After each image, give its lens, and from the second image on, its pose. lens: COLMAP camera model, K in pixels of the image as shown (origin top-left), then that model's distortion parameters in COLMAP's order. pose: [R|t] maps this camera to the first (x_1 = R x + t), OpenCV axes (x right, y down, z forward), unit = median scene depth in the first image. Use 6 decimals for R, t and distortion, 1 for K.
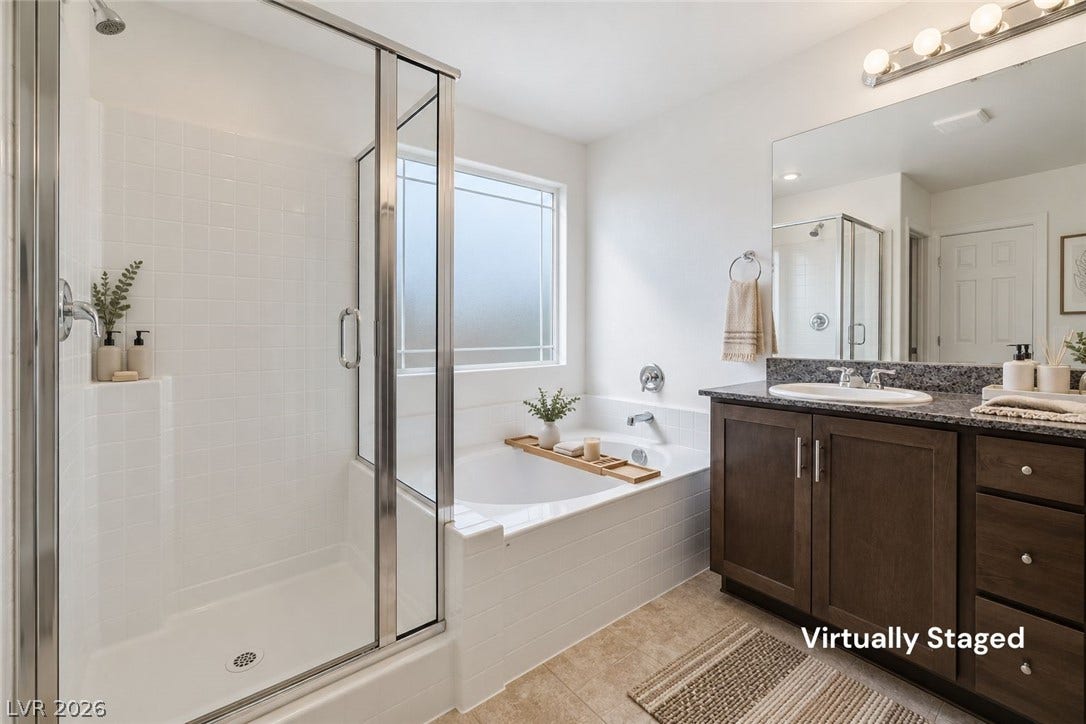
lens RADIAL K [[447.8, 0, 541.1], [0, 447.8, 330.7], [0, 0, 1]] dist [0.000729, 0.000008]
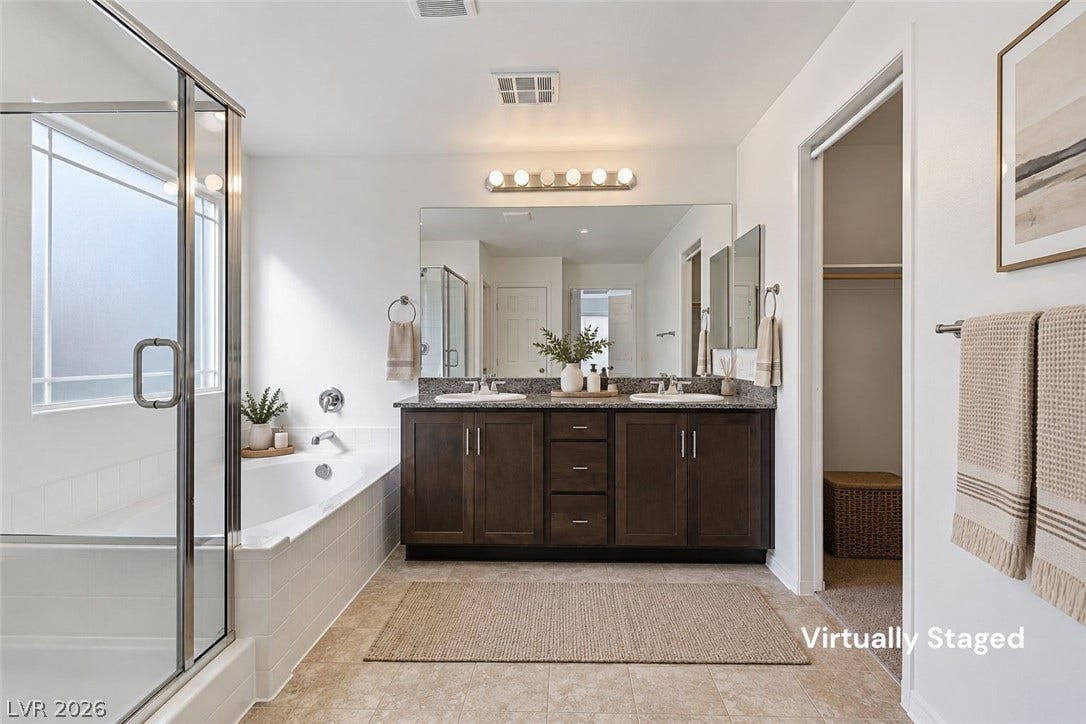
lens RADIAL K [[460.5, 0, 543.8], [0, 460.5, 366.6], [0, 0, 1]] dist [0.004468, -0.000078]
pose [[0.652568, -0.019150, 0.757488, -0.337297], [0.000472, 0.999691, 0.024866, -0.002086], [-0.757730, -0.015870, 0.652375, -0.152810]]
